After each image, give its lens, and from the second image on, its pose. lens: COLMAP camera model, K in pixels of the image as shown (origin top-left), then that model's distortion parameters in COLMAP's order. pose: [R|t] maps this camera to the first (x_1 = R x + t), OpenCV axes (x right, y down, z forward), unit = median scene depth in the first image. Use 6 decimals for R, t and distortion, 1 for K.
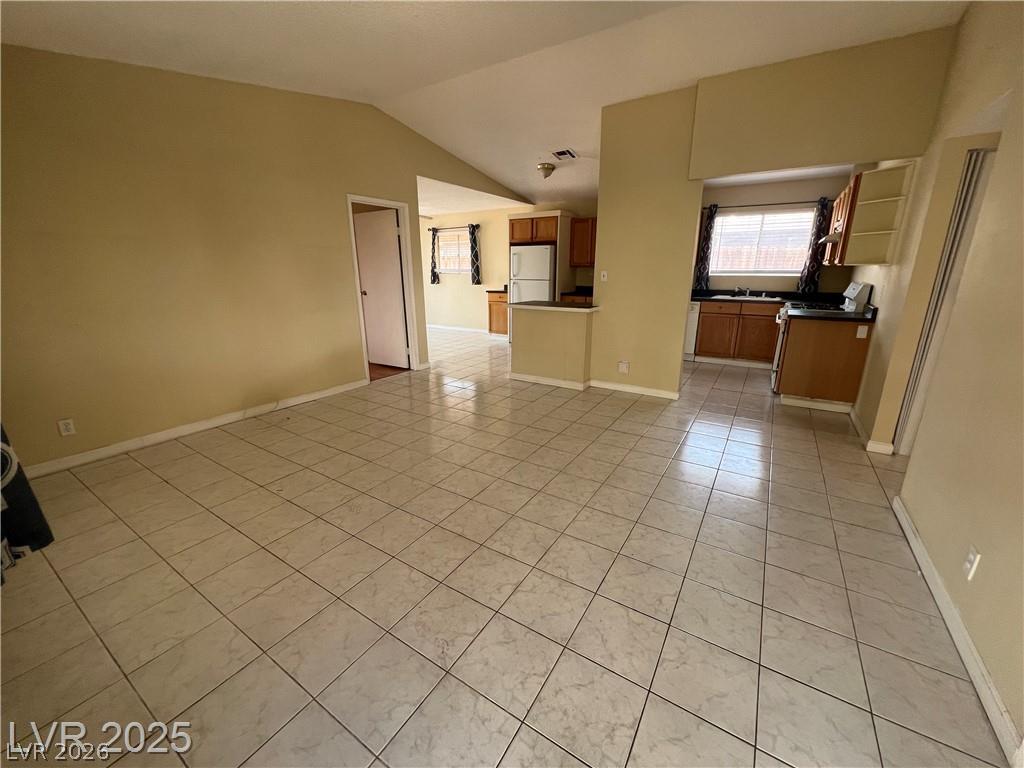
lens RADIAL K [[410.2, 0, 515.9], [0, 410.2, 382.6], [0, 0, 1]] dist [-0.004447, 0.000758]
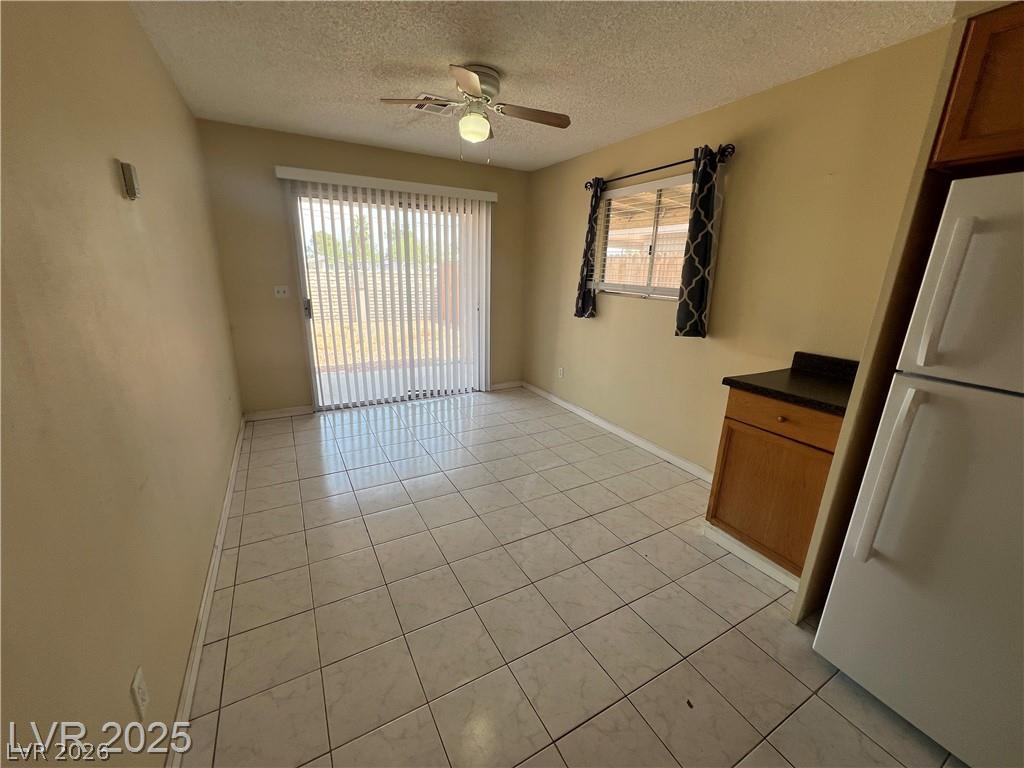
lens RADIAL K [[410.2, 0, 512.5], [0, 410.2, 383.9], [0, 0, 1]] dist [-0.004447, 0.000758]
pose [[0.878141, 0.152755, -0.453358, -0.067597], [-0.154358, 0.987439, 0.033722, -0.193778], [0.452815, 0.040367, 0.890690, 0.655457]]
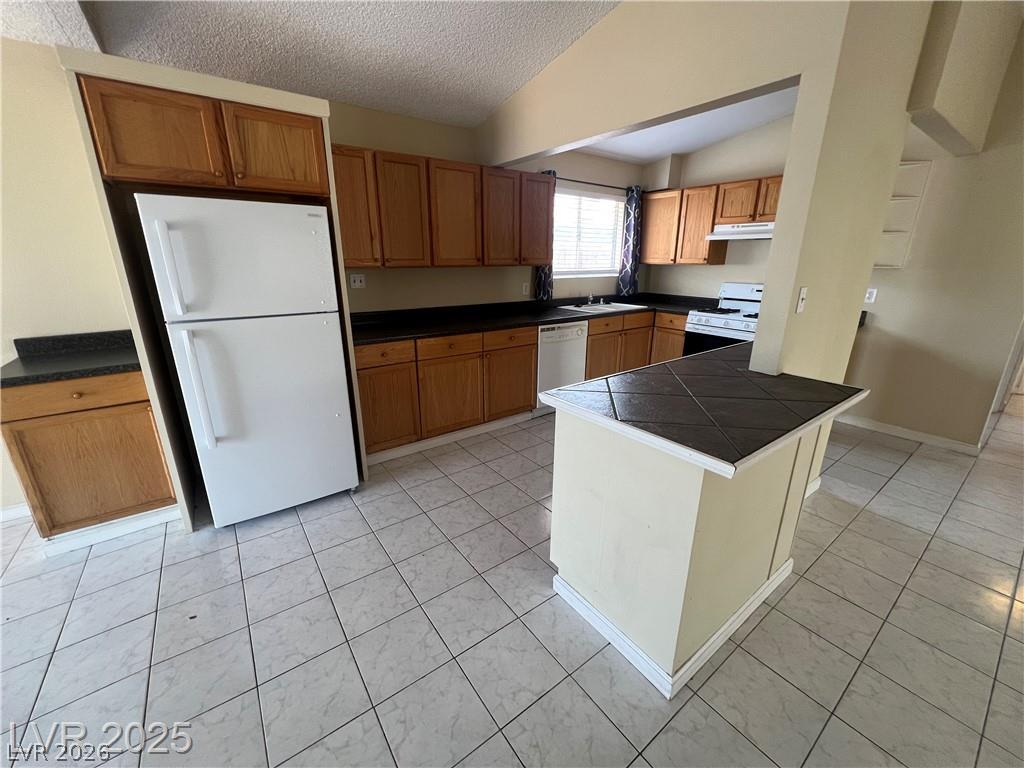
lens RADIAL K [[410.2, 0, 515.7], [0, 410.2, 384.9], [0, 0, 1]] dist [-0.004447, 0.000758]
pose [[0.358852, -0.272853, 0.892624, -0.152425], [0.248882, 0.949668, 0.190234, -0.178166], [-0.899602, 0.153892, 0.408698, 0.597931]]
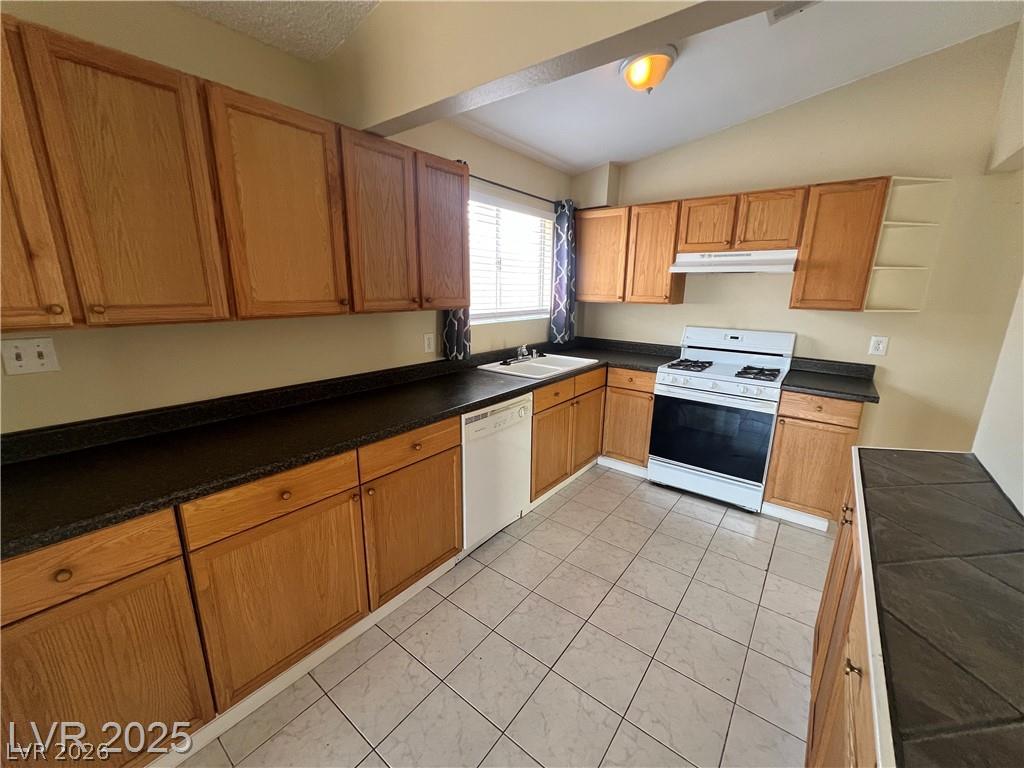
lens RADIAL K [[410.2, 0, 515.4], [0, 410.2, 386.0], [0, 0, 1]] dist [-0.004447, 0.000758]
pose [[0.091779, -0.229784, 0.968904, 0.023873], [0.258043, 0.945262, 0.199734, -0.206077], [-0.961764, 0.231688, 0.146049, 0.670833]]
